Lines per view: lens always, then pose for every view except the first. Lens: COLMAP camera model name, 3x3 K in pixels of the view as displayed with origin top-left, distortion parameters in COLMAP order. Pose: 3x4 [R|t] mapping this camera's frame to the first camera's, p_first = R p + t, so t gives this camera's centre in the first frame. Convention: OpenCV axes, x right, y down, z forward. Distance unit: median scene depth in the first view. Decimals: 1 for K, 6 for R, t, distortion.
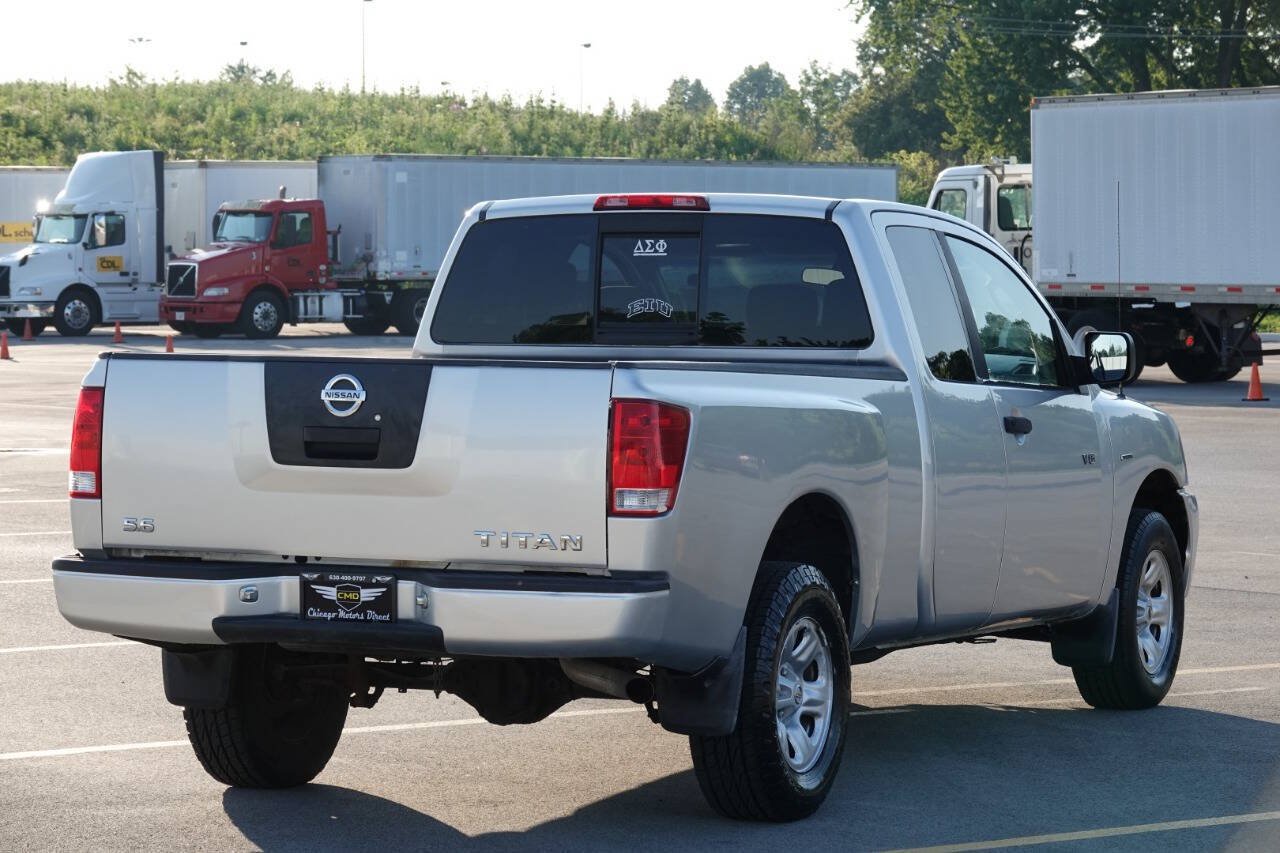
lens RADIAL K [[7630.7, 0, 640.0], [0, 7630.7, 426.5], [0, 0, 1]] dist [0.003285, -4.528945]
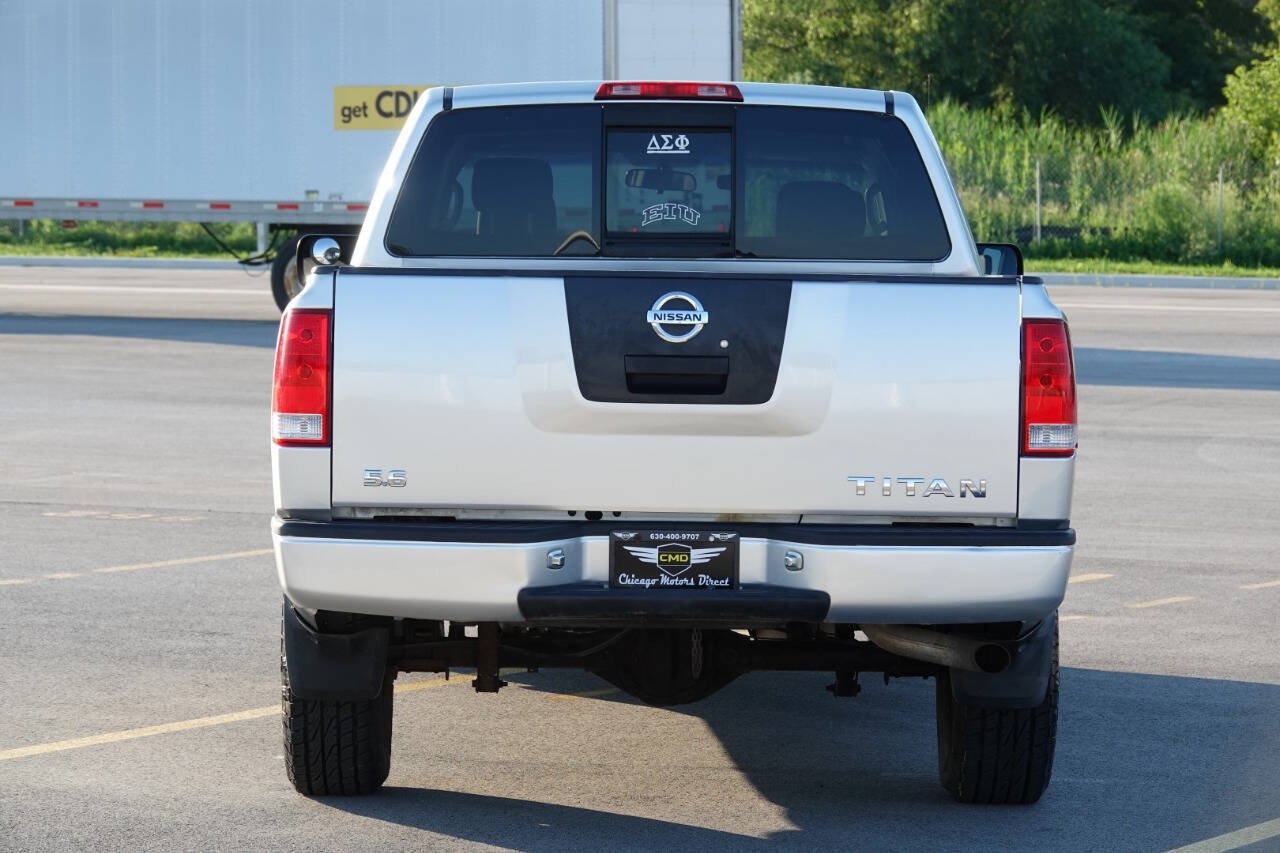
lens RADIAL K [[7630.7, 0, 640.0], [0, 7630.7, 426.5], [0, 0, 1]] dist [0.003285, -4.528945]
pose [[0.812240, -0.013798, 0.583160, -0.525325], [0.009372, 0.999900, 0.010605, -0.001011], [-0.583248, -0.003149, 0.812288, 0.324970]]
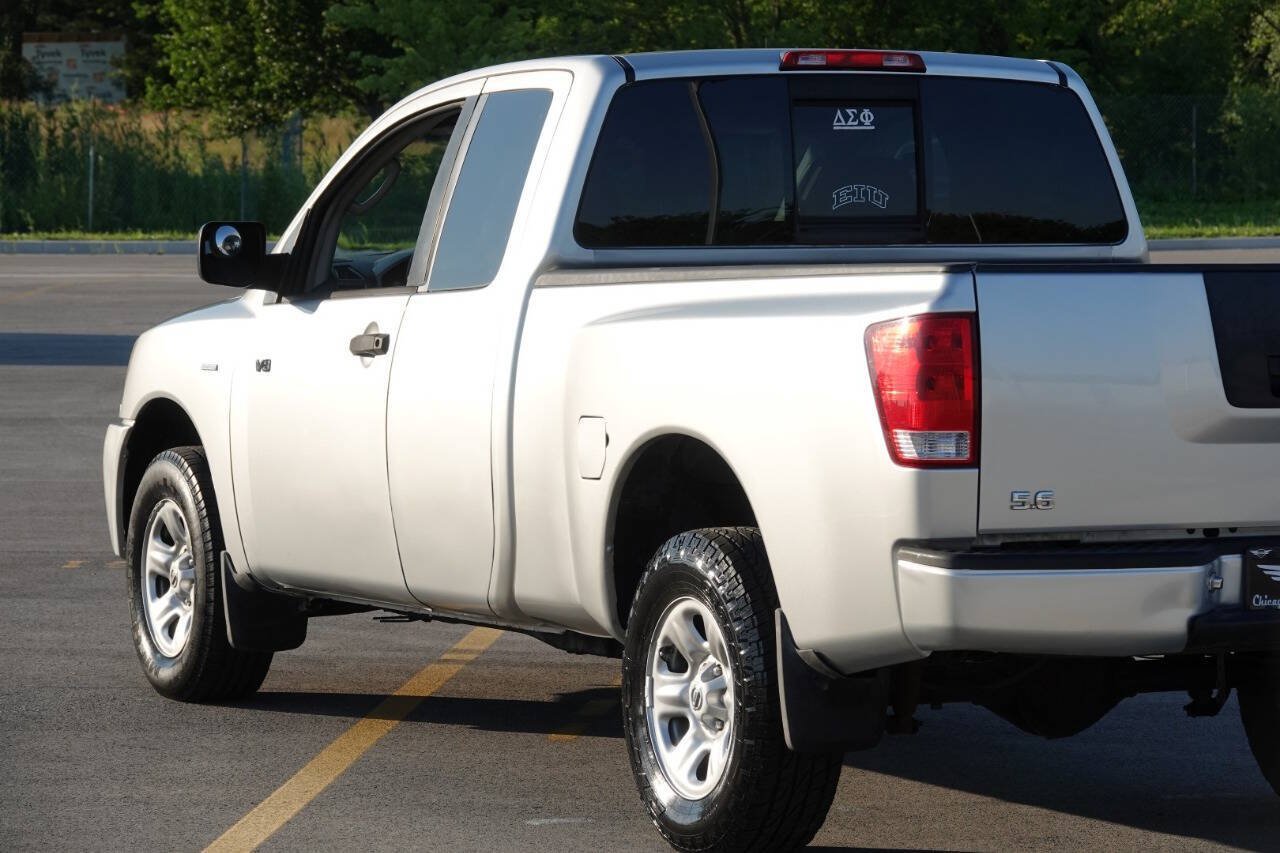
lens RADIAL K [[7630.7, 0, 640.0], [0, 7630.7, 426.5], [0, 0, 1]] dist [0.003285, -4.528945]
pose [[0.288465, -0.041759, 0.956579, -0.787118], [0.024235, 0.999047, 0.036305, -0.022041], [-0.957184, 0.012710, 0.289202, 0.838951]]
